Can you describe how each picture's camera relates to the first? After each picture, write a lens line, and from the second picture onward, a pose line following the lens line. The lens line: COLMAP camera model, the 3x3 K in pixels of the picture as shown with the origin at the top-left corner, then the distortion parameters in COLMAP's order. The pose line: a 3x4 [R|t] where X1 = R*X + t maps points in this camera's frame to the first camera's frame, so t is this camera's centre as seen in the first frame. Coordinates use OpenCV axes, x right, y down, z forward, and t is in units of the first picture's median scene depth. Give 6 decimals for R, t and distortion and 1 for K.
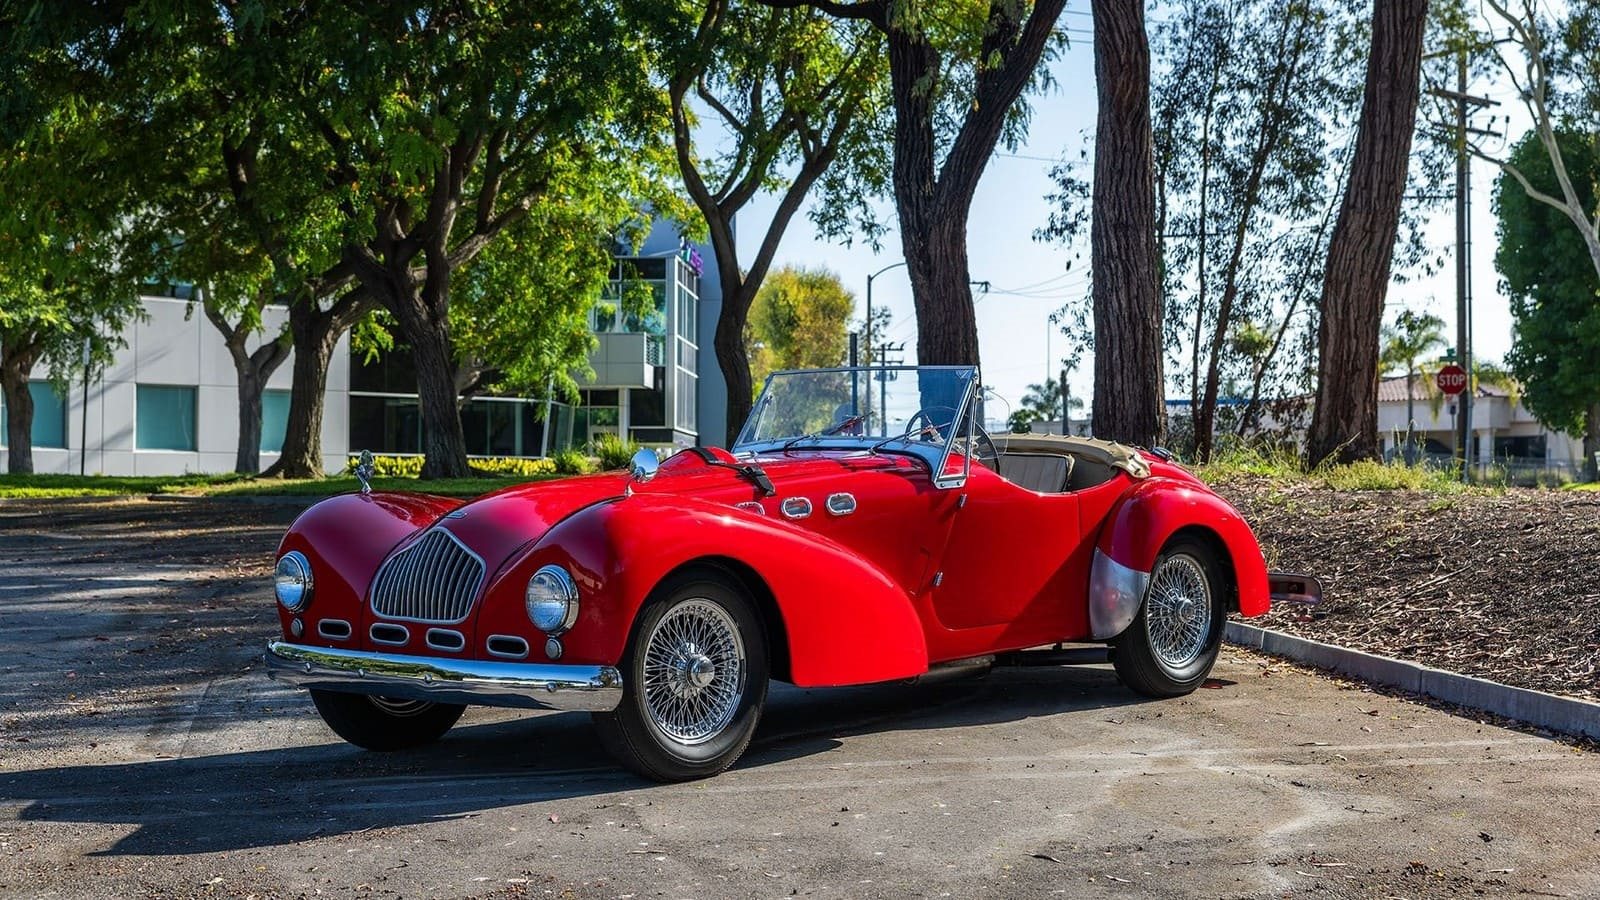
lens RADIAL K [[2274.4, 0, 797.3], [0, 2274.4, 451.8], [0, 0, 1]] dist [0.016415, 0.043176]
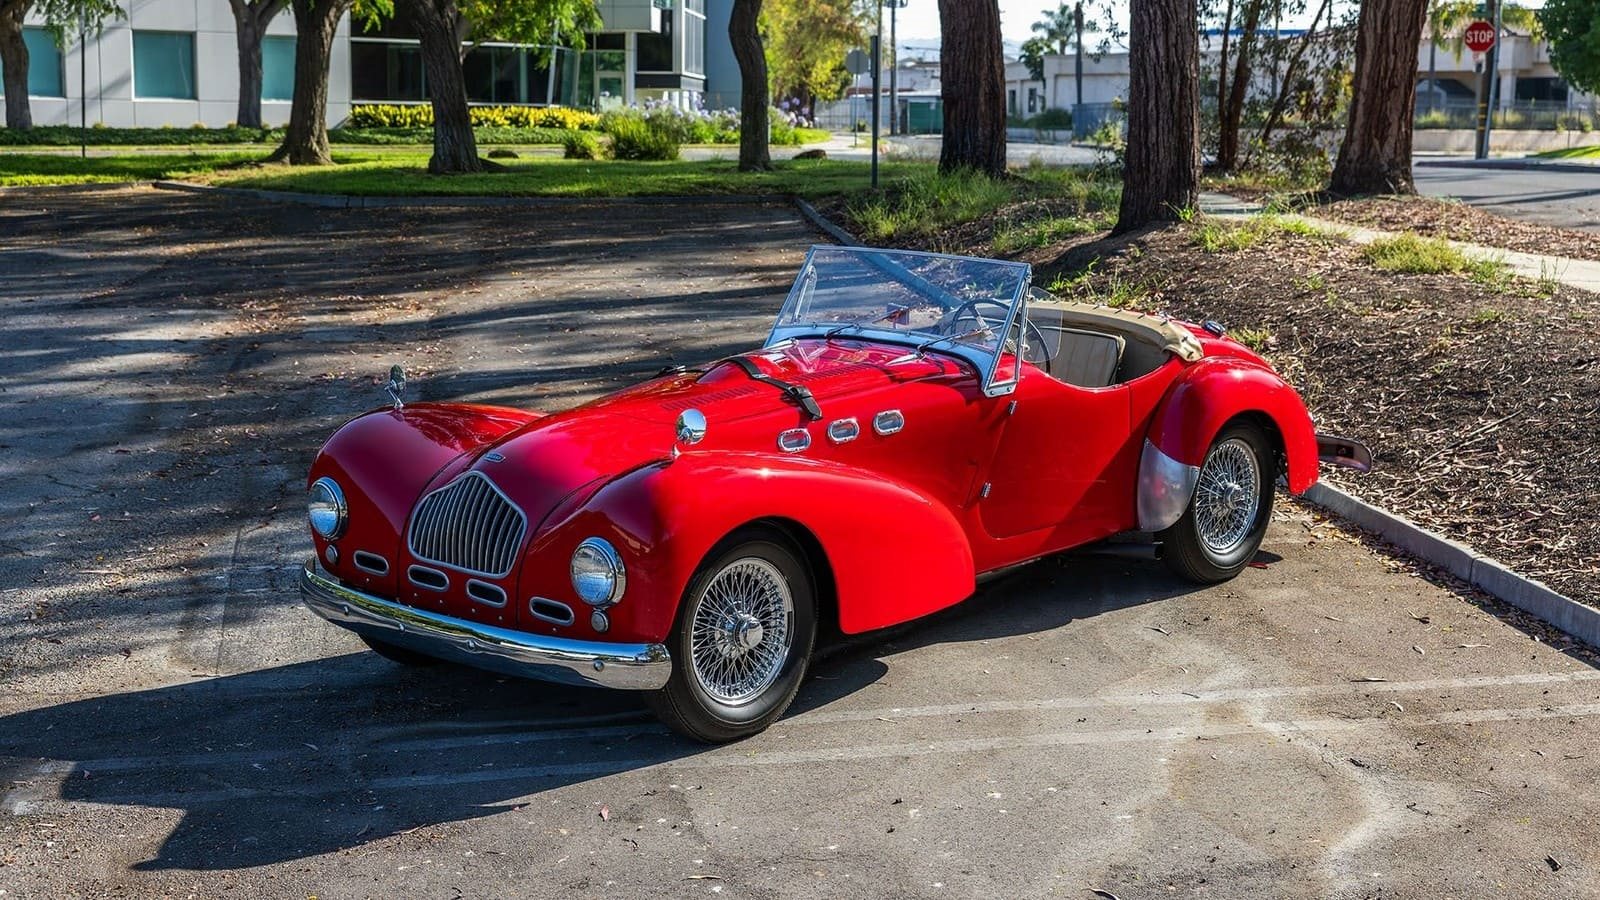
lens RADIAL K [[2275.5, 0, 799.8], [0, 2275.5, 450.6], [0, 0, 1]] dist [0.021756, 0.013873]
pose [[0.999981, 0.006110, -0.000391, -0.006162], [-0.005960, 0.986059, 0.166287, -0.042850], [0.001401, -0.166281, 0.986077, 0.014395]]
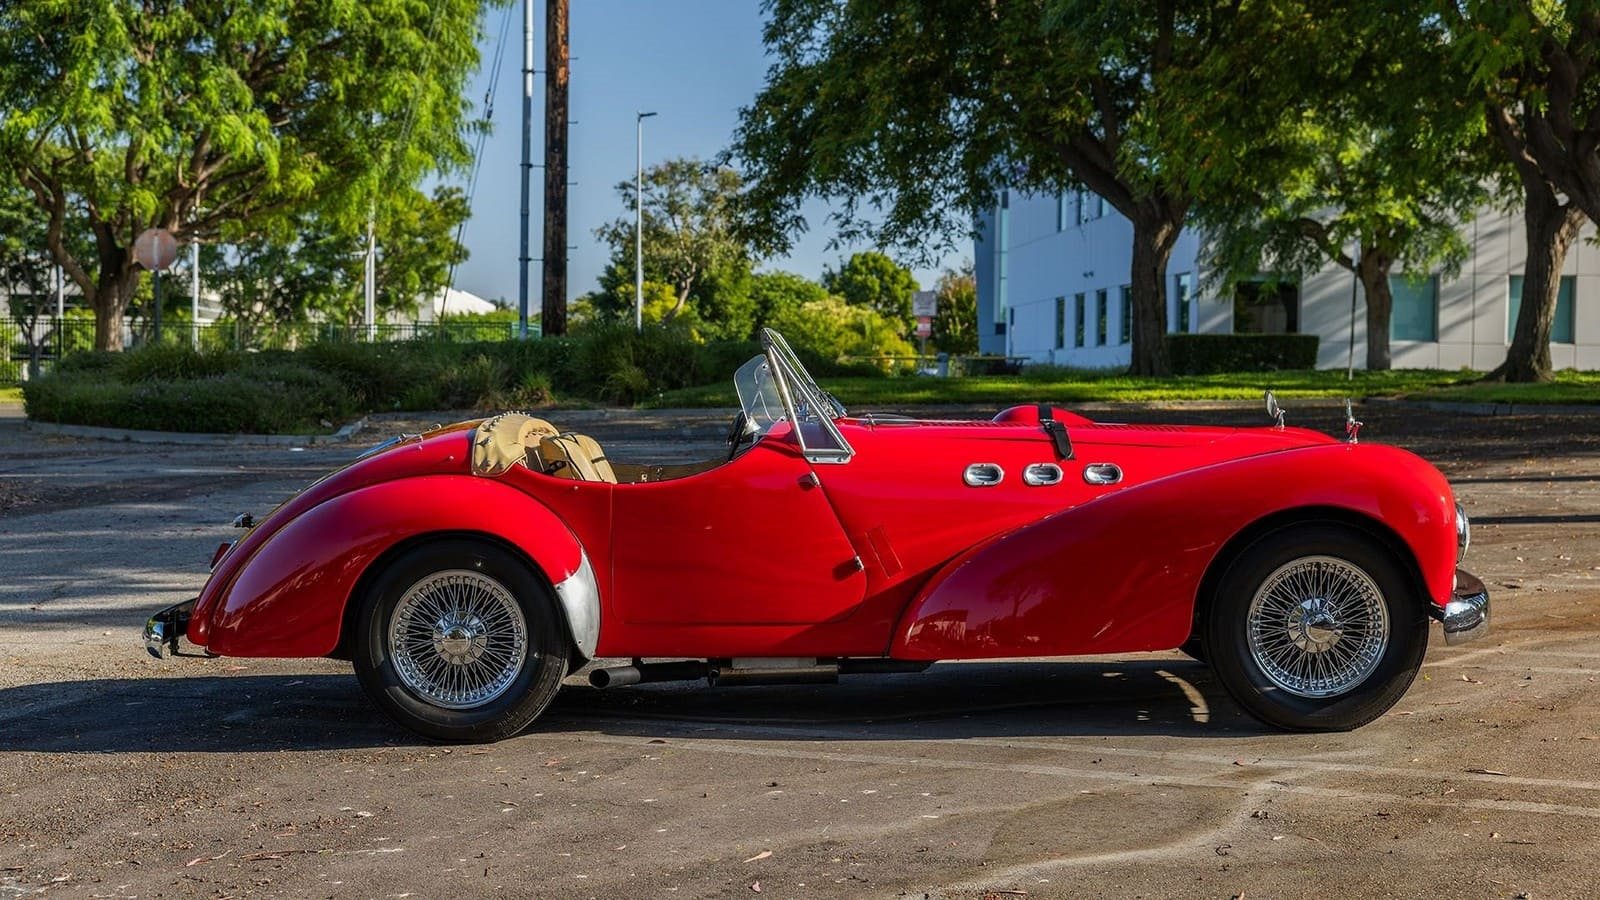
lens RADIAL K [[2303.2, 0, 783.5], [0, 2303.2, 449.1], [0, 0, 1]] dist [-0.007187, 0.173283]
pose [[0.793598, 0.024477, -0.607949, 0.175285], [0.005665, 0.998850, 0.047611, -0.011026], [0.608416, -0.041228, 0.792547, 0.053910]]
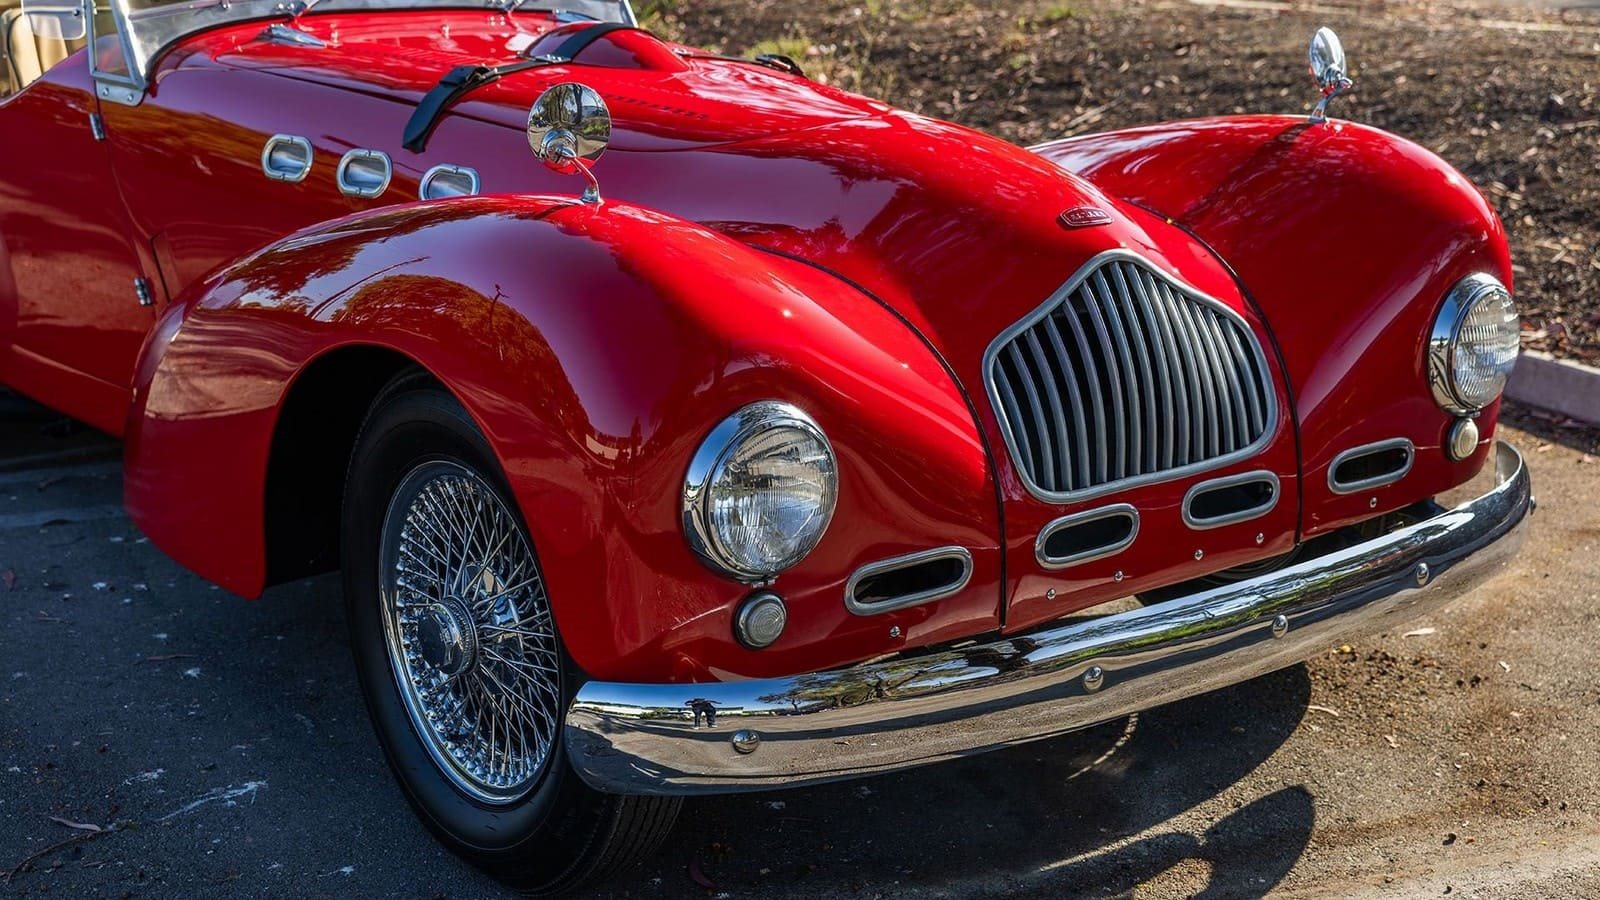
lens RADIAL K [[2295.3, 0, 802.4], [0, 2295.3, 457.0], [0, 0, 1]] dist [0.012525, 0.064652]
pose [[0.971410, -0.040379, 0.233948, -0.010421], [-0.016381, 0.971681, 0.235729, -0.008613], [-0.236842, -0.232822, 0.943239, 0.090510]]
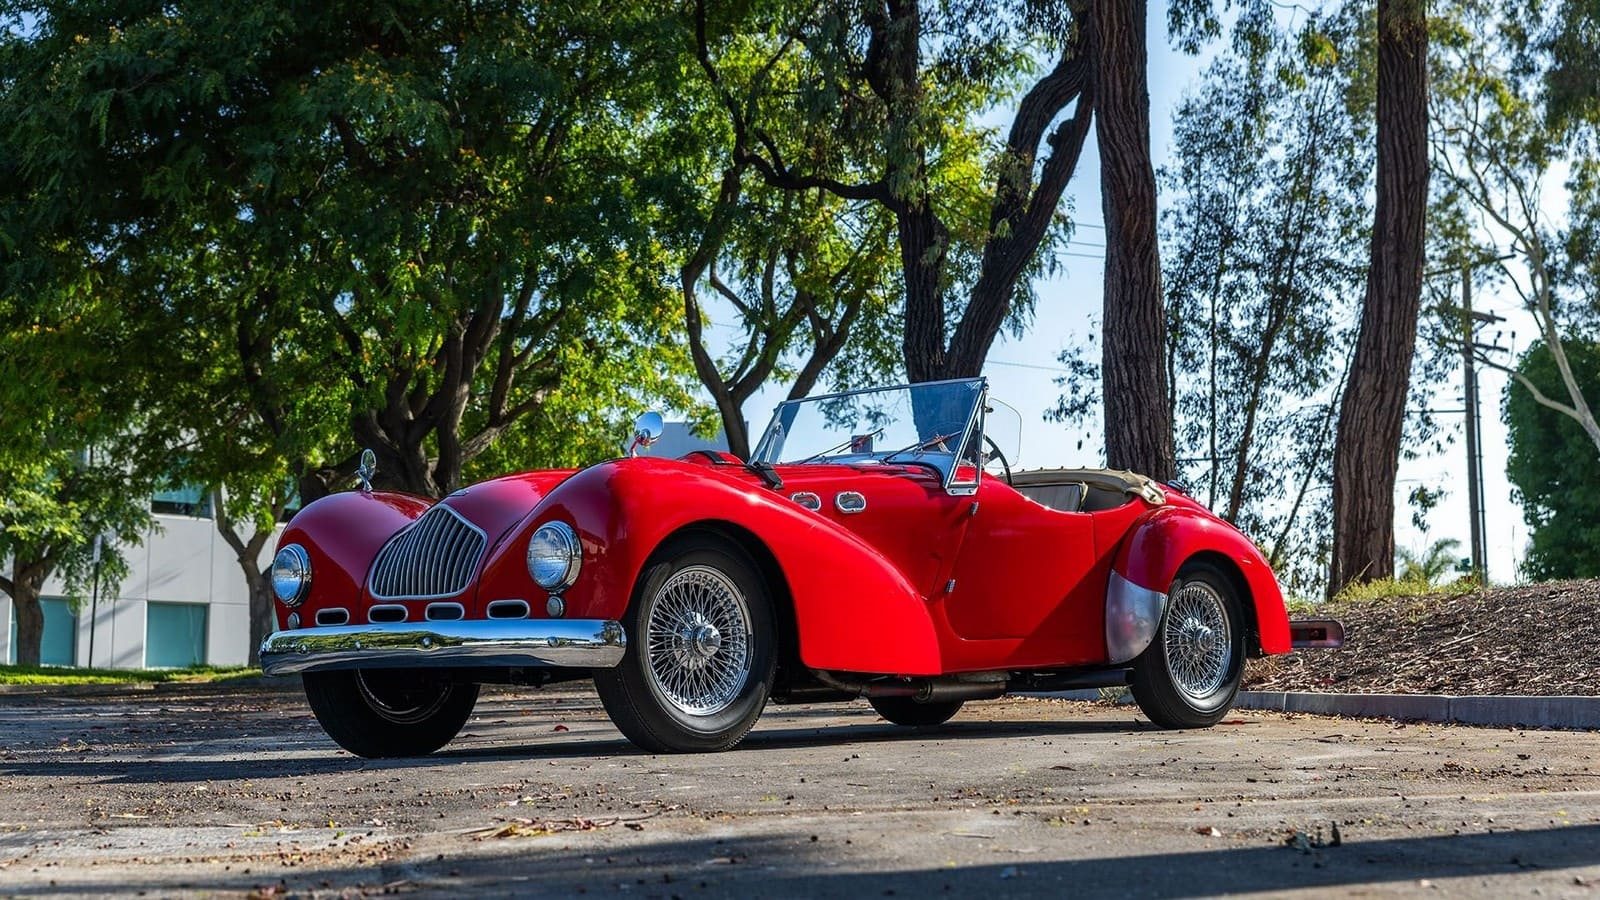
lens RADIAL K [[2272.8, 0, 794.1], [0, 2272.8, 445.7], [0, 0, 1]] dist [0.016346, 0.045271]
pose [[0.999966, -0.004781, -0.006760, 0.000556], [0.004002, 0.993838, -0.110768, 0.036416], [0.007248, 0.110737, 0.993823, 0.007727]]
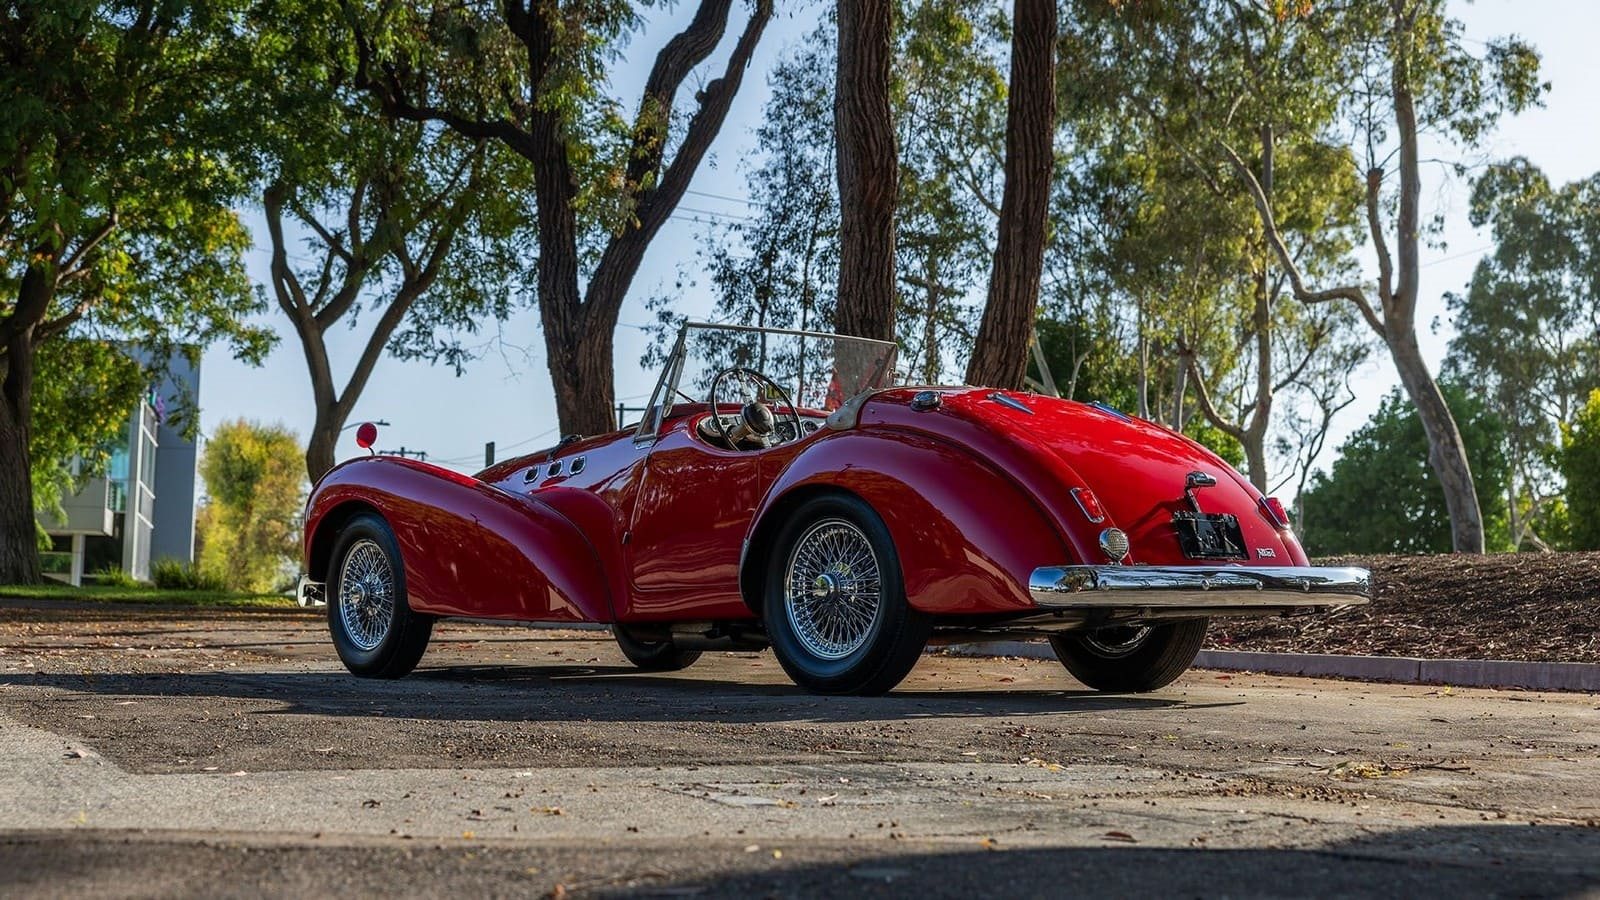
lens RADIAL K [[2274.4, 0, 797.3], [0, 2274.4, 451.8], [0, 0, 1]] dist [0.016415, 0.043176]
pose [[0.964208, 0.045436, 0.261225, -0.116943], [-0.023921, 0.996097, -0.084960, 0.036642], [-0.264065, 0.075671, 0.961532, 0.006620]]
